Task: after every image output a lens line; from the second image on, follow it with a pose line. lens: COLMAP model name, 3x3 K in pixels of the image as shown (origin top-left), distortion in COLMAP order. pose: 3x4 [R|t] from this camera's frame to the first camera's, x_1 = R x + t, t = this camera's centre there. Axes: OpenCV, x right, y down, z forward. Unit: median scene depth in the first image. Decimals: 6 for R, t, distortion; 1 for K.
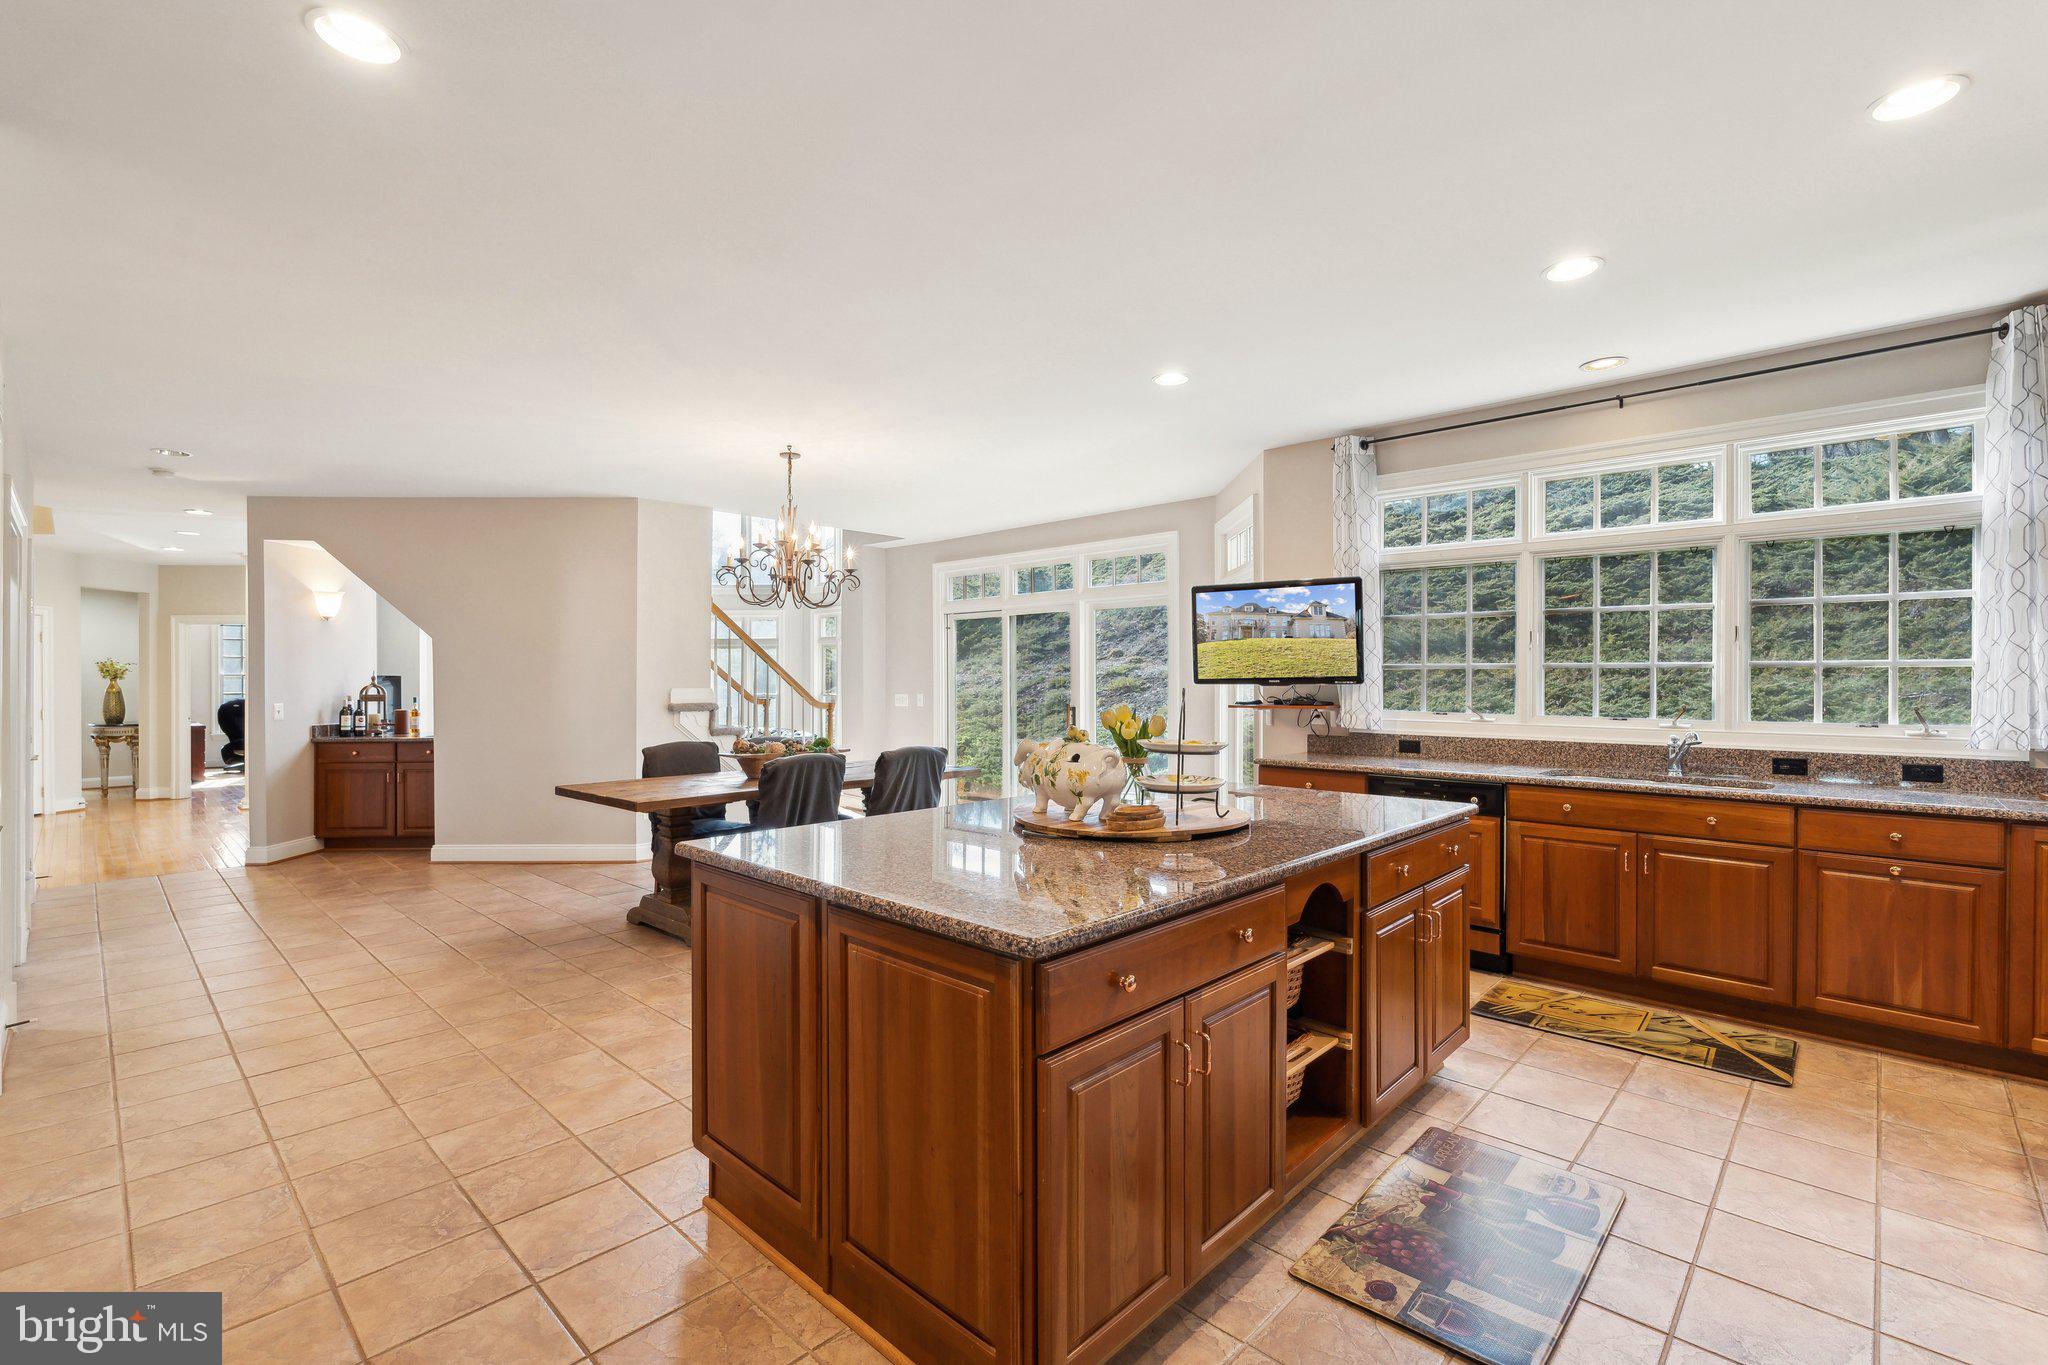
lens RADIAL K [[915.7, 0, 1031.0], [0, 915.7, 679.5], [0, 0, 1]] dist [0.000172, 0.000207]
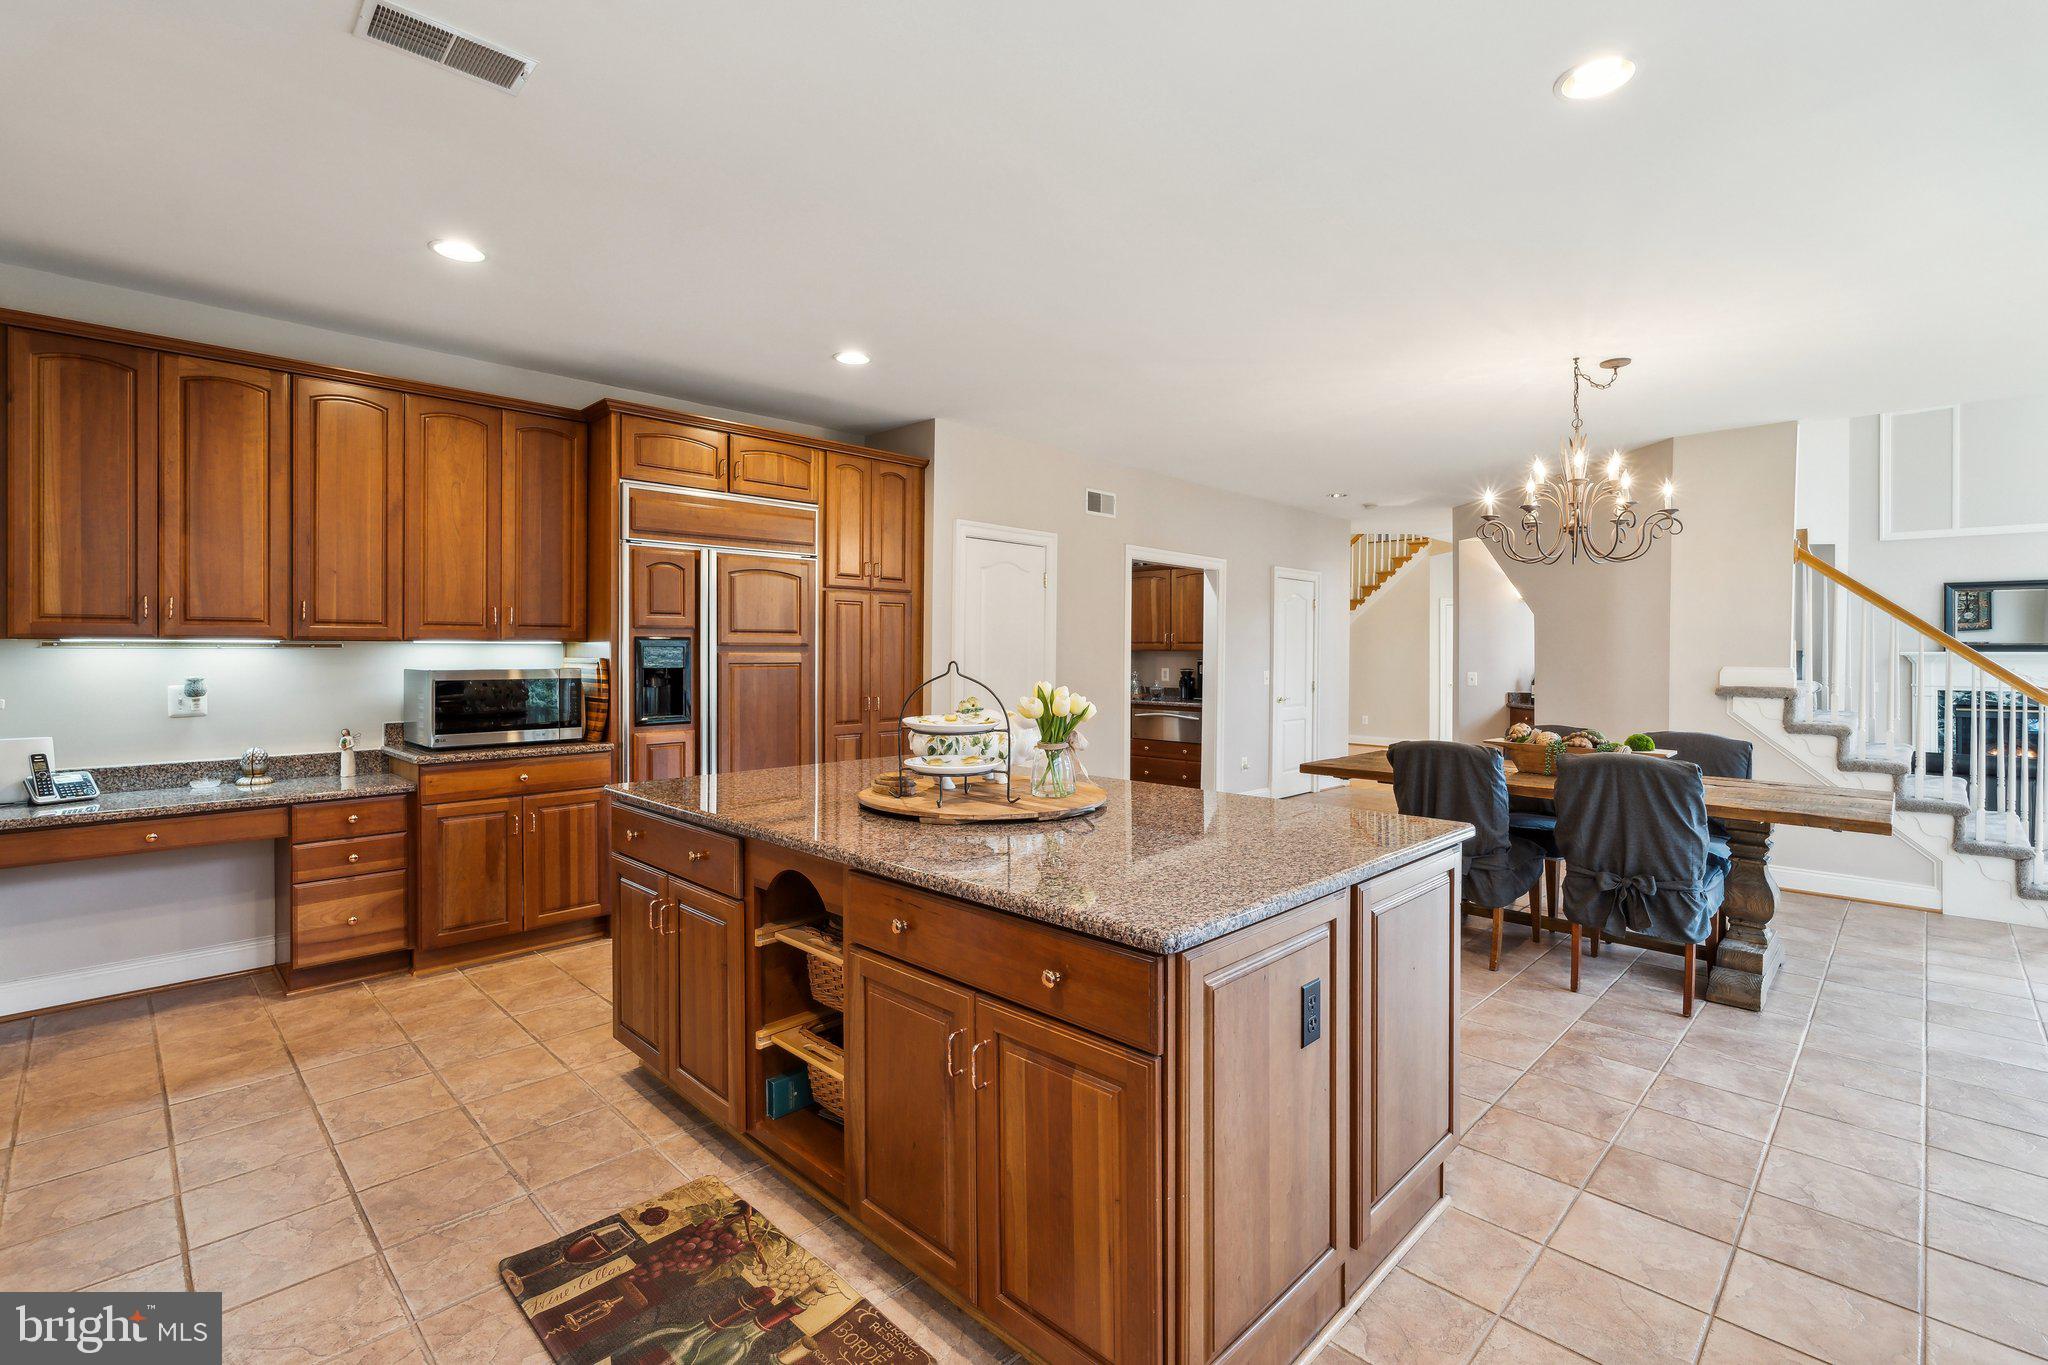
lens RADIAL K [[915.7, 0, 1027.3], [0, 915.7, 653.2], [0, 0, 1]] dist [0.000172, 0.000207]
pose [[-0.022678, 0.006961, -0.999719, 0.593115], [-0.008255, 0.999940, 0.007150, -0.003852], [0.999709, 0.008415, -0.022619, 0.597587]]
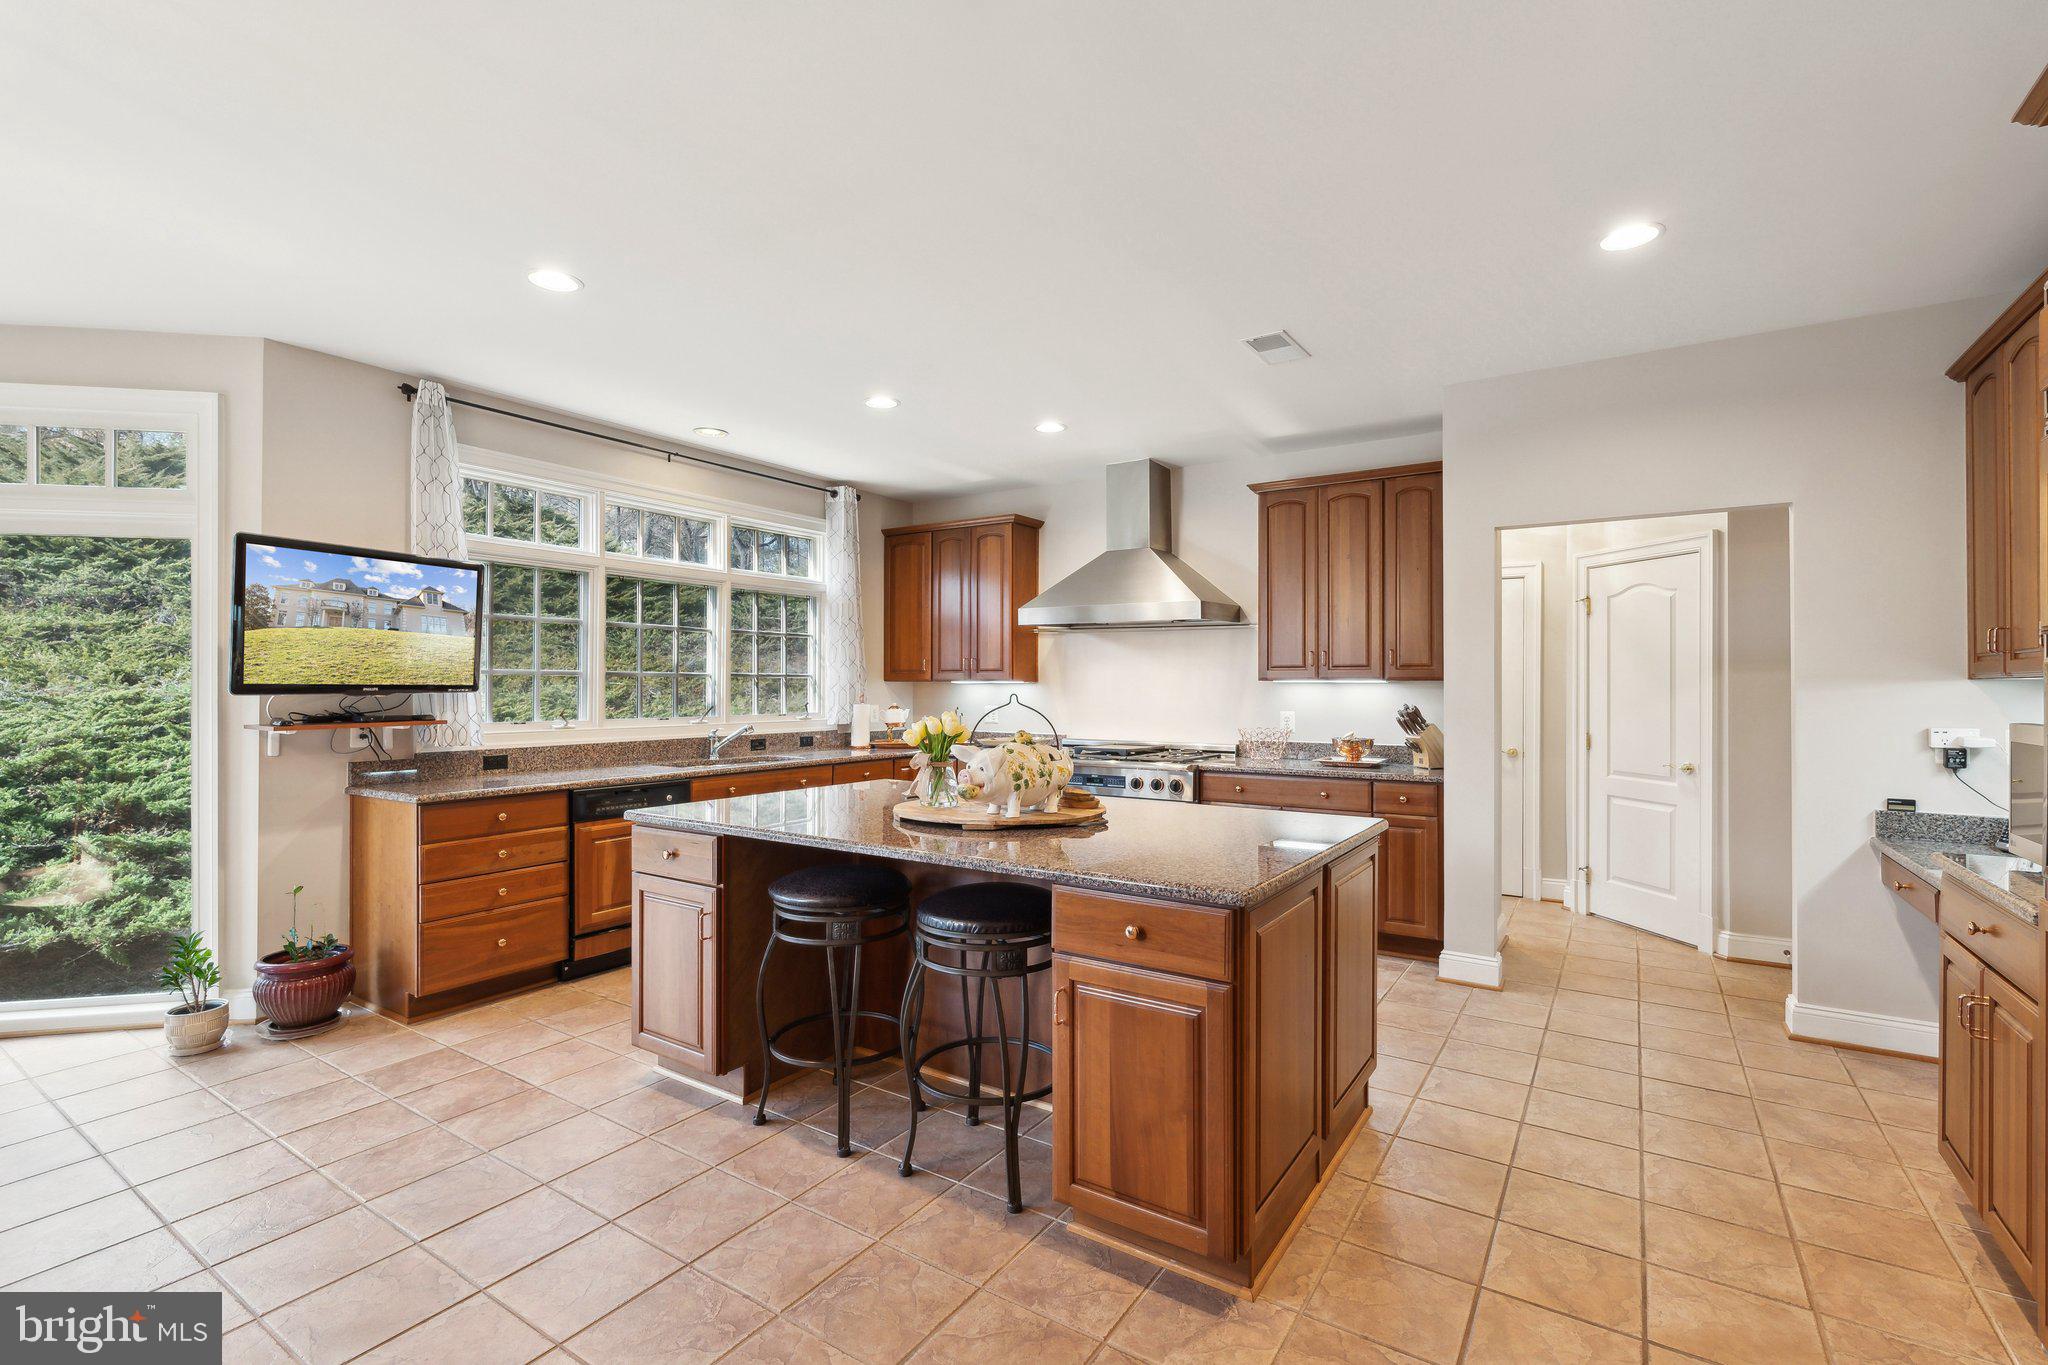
lens RADIAL K [[915.7, 0, 1039.6], [0, 915.7, 683.5], [0, 0, 1]] dist [0.000172, 0.000207]
pose [[-0.180508, -0.000472, 0.983573, -0.560328], [0.002344, 0.999997, 0.000910, -0.002571], [-0.983571, 0.002470, -0.180506, 0.648436]]
